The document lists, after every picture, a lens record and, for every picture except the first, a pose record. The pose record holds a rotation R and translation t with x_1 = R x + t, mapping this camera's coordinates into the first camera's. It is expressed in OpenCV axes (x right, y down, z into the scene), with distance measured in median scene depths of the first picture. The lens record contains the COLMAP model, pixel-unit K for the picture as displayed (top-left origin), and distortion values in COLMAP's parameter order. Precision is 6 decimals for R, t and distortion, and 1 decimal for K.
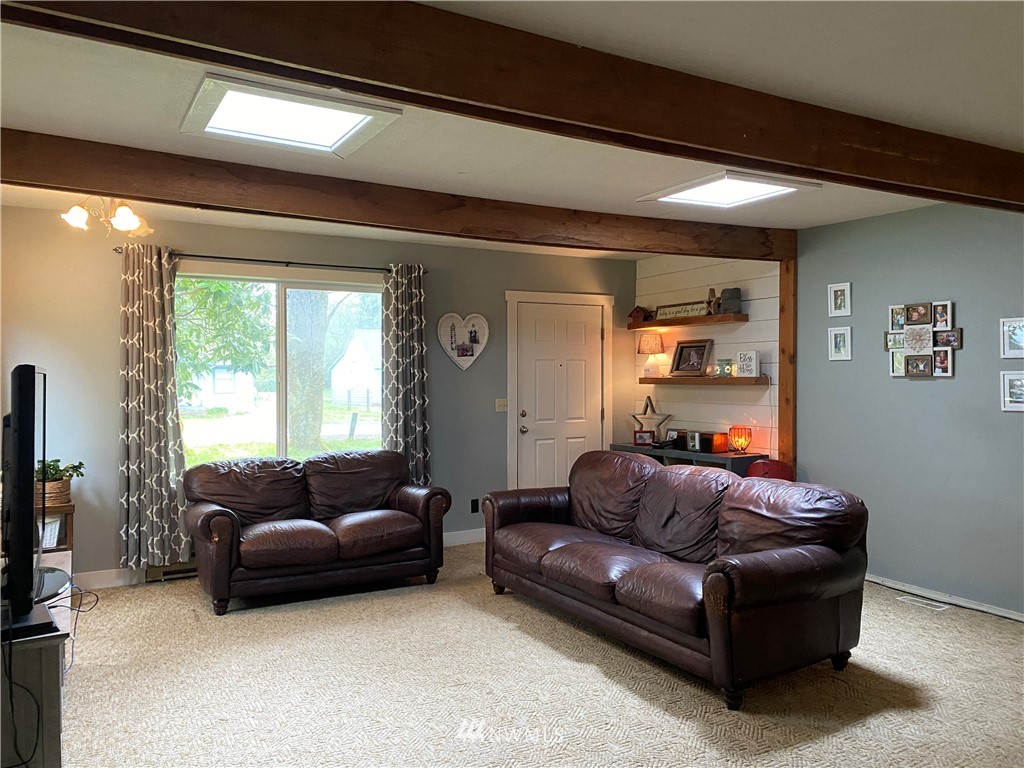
lens RADIAL K [[790.1, 0, 510.8], [0, 790.1, 385.0], [0, 0, 1]] dist [0.038711, -0.038259]
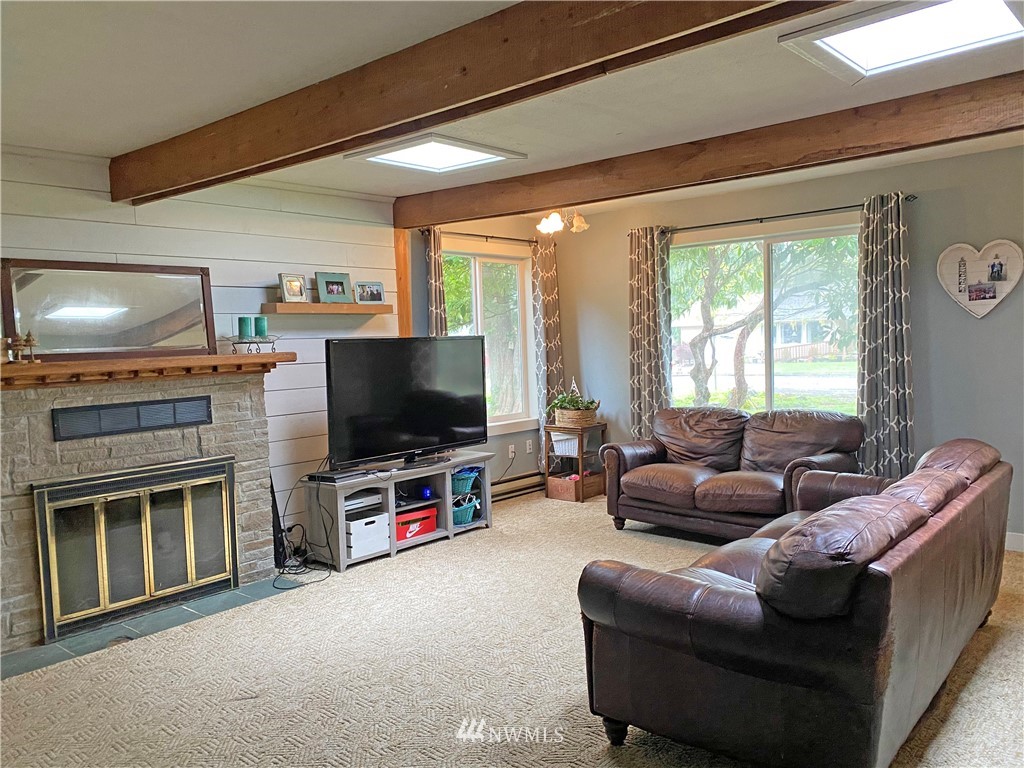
lens RADIAL K [[790.1, 0, 519.1], [0, 790.1, 380.3], [0, 0, 1]] dist [0.038711, -0.038259]
pose [[0.298918, 0.048656, -0.953037, 0.592010], [0.017502, 0.998252, 0.056454, -0.011302], [0.954118, -0.033555, 0.297544, 0.391765]]
